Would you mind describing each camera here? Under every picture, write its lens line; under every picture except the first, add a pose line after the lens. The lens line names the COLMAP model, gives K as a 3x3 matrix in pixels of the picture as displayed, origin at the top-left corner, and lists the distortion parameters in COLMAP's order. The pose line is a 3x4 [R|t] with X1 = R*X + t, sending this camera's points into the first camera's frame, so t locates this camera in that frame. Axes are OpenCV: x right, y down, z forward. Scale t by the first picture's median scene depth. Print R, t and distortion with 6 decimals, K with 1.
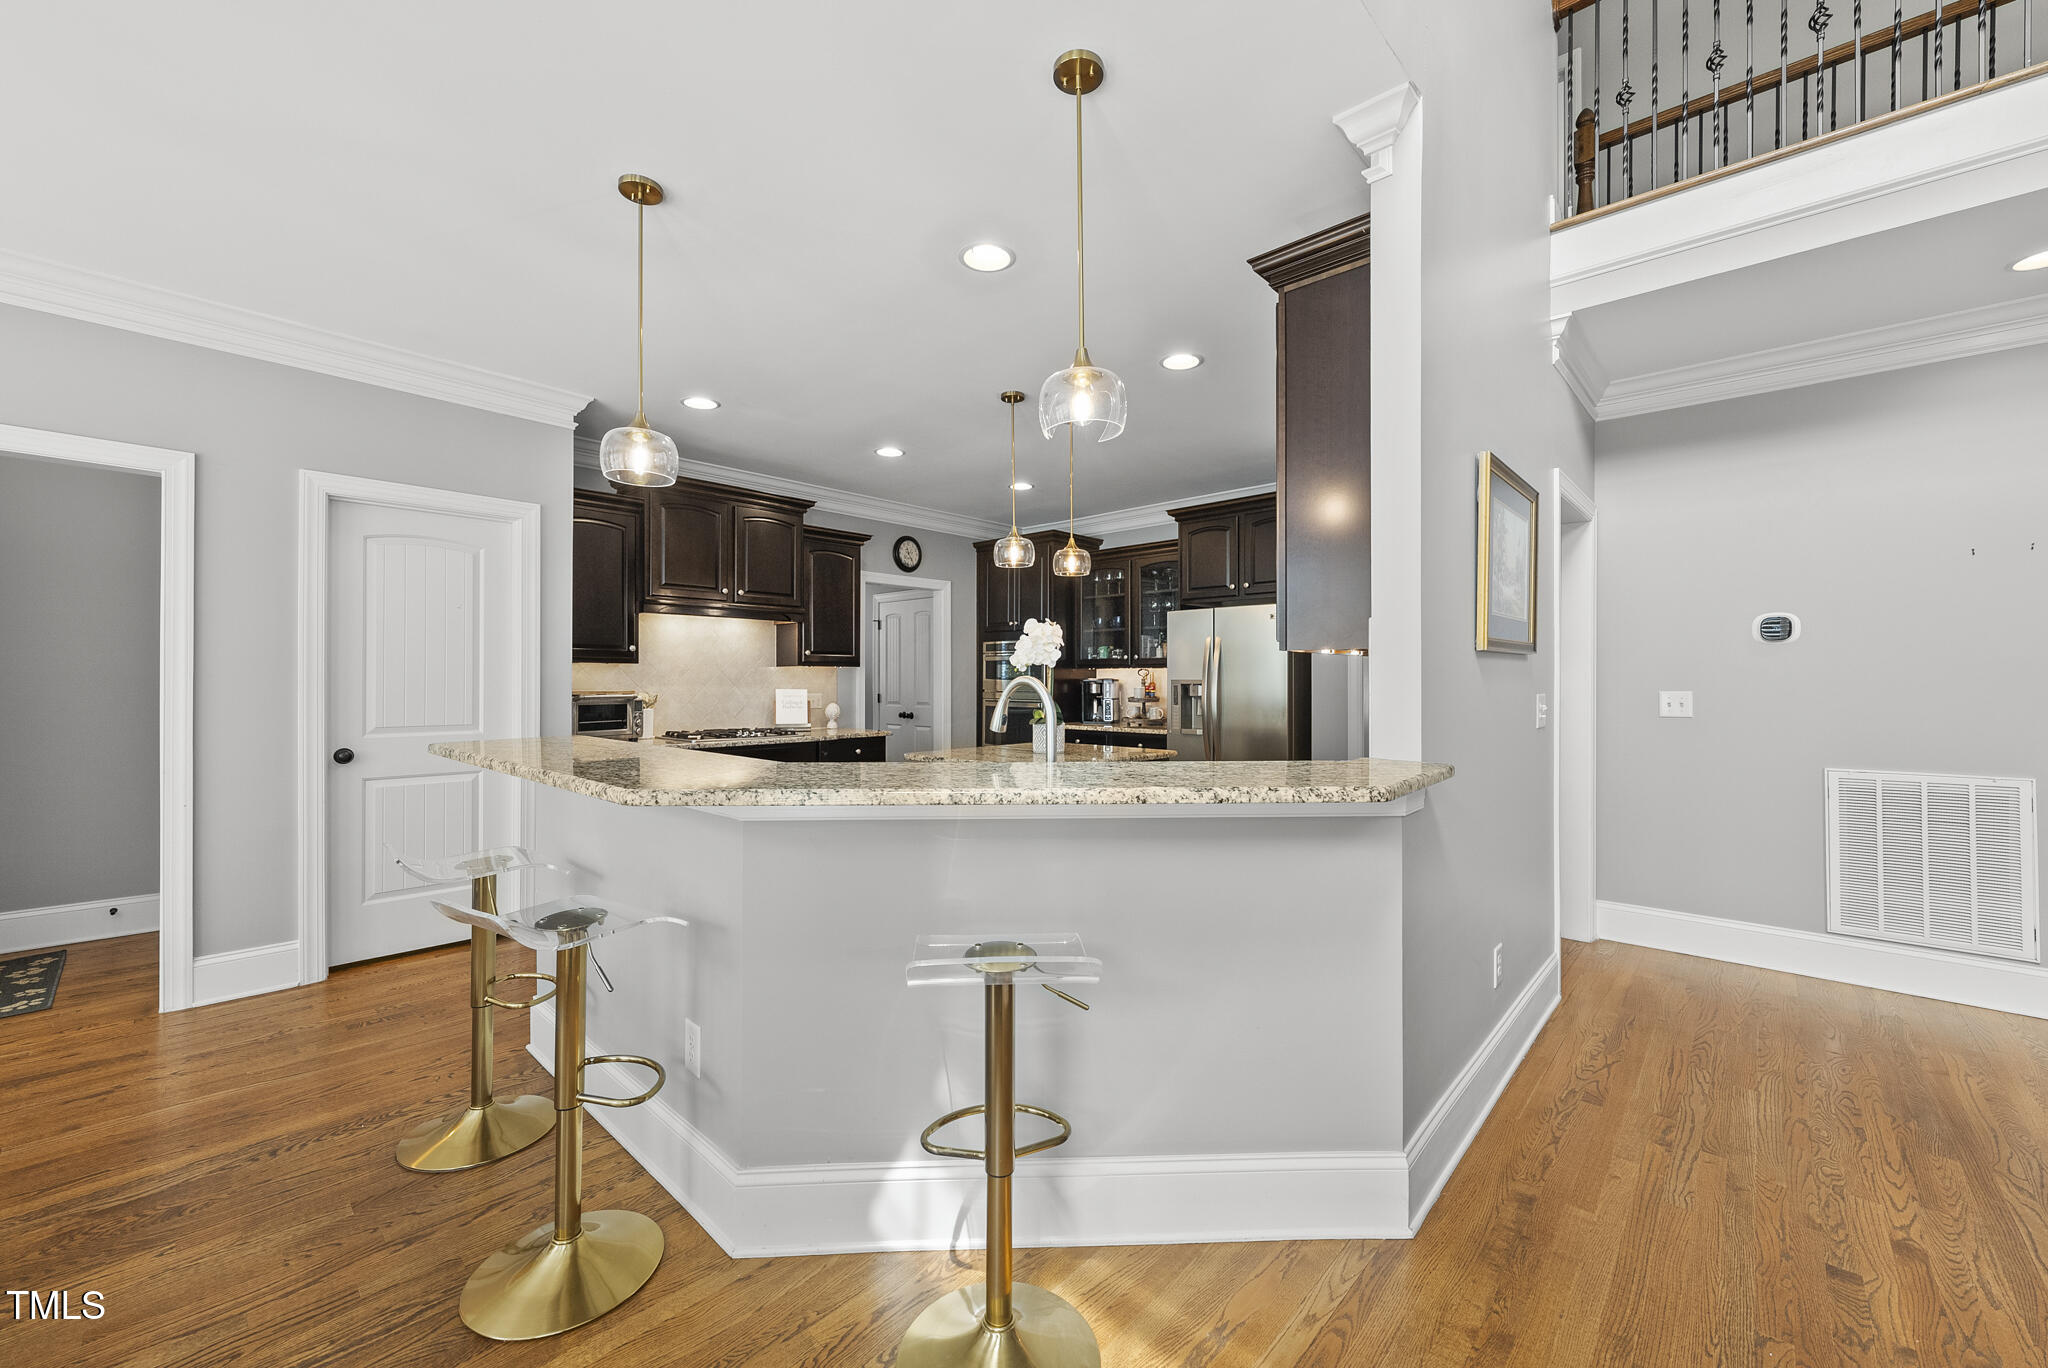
lens RADIAL K [[805.5, 0, 1024.0], [0, 805.5, 684.0], [0, 0, 1]] dist [-0.000624, -0.000340]
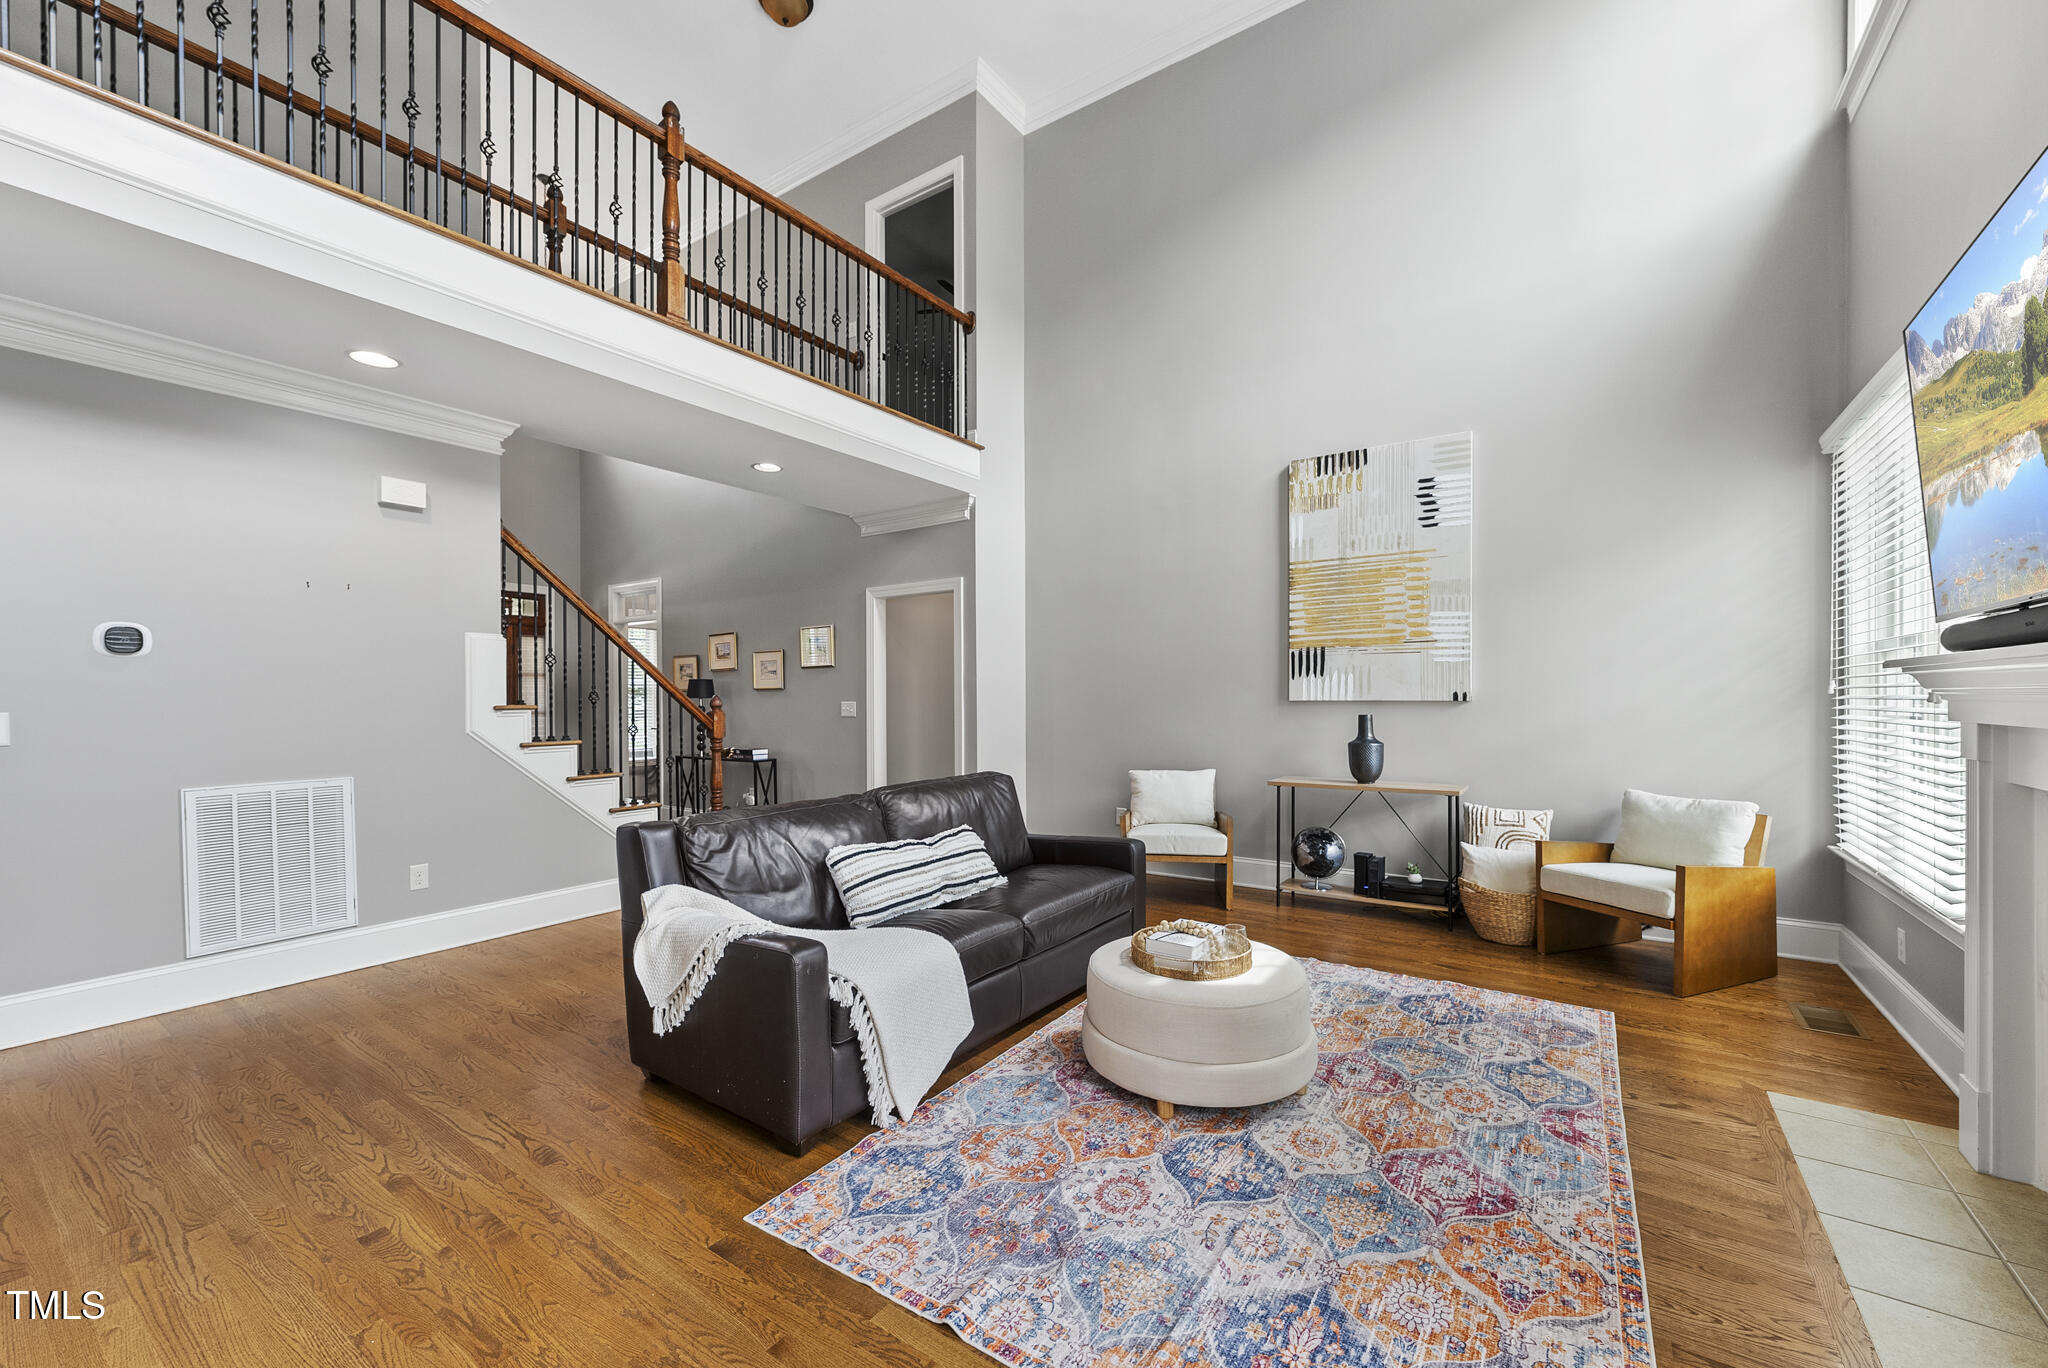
lens RADIAL K [[830.2, 0, 1013.3], [0, 830.2, 700.9], [0, 0, 1]] dist [0.013511, 0.000115]
pose [[-0.134012, -0.009799, 0.990931, -0.139637], [0.005696, 0.999927, 0.010659, -0.005995], [-0.990963, 0.007073, -0.133946, 0.160059]]
